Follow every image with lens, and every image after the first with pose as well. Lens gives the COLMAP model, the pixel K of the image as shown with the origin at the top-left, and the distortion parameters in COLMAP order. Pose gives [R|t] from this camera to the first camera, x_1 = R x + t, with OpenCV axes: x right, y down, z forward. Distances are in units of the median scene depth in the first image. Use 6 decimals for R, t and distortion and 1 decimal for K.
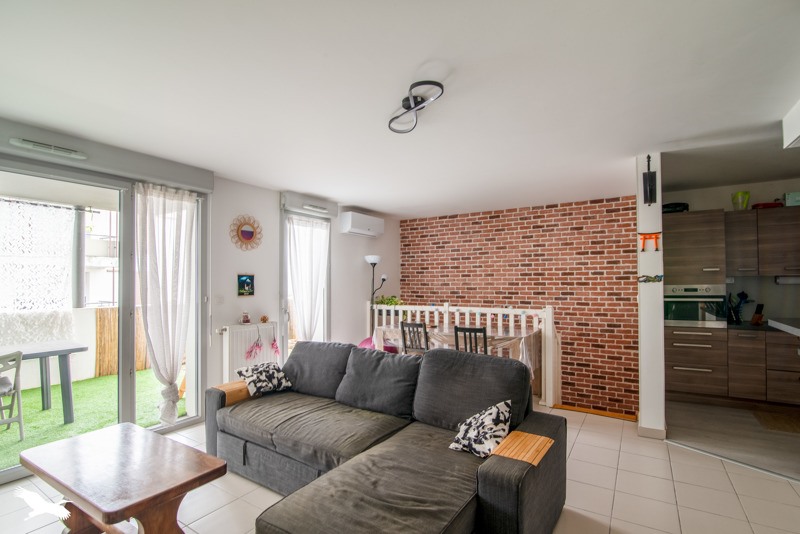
lens RADIAL K [[386.7, 0, 401.7], [0, 386.7, 271.4], [0, 0, 1]] dist [-0.018915, 0.001971]
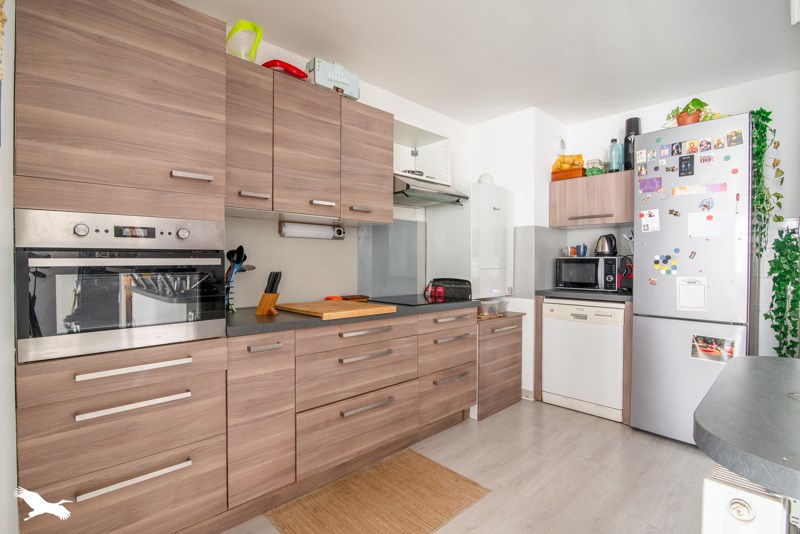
lens RADIAL K [[386.7, 0, 405.7], [0, 386.7, 271.9], [0, 0, 1]] dist [-0.018915, 0.001971]
pose [[0.238852, -0.015841, 0.970927, 0.481032], [-0.036737, 0.999004, 0.025336, 0.062917], [-0.970361, -0.041721, 0.238032, 0.678667]]
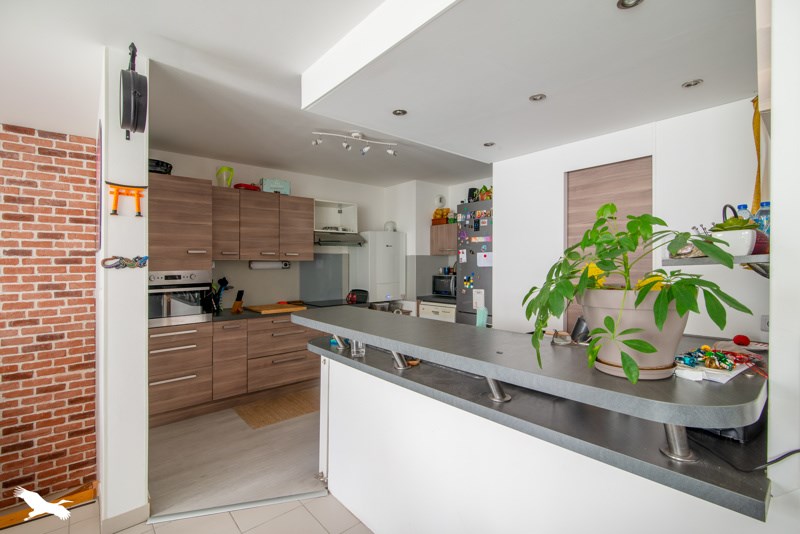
lens RADIAL K [[364.5, 0, 396.6], [0, 364.5, 264.5], [0, 0, 1]] dist [-0.004363, 0.000707]
pose [[0.301283, 0.004152, 0.953526, 0.184120], [-0.023794, 0.999712, 0.003165, 0.008981], [-0.953238, -0.023642, 0.301295, 0.336326]]
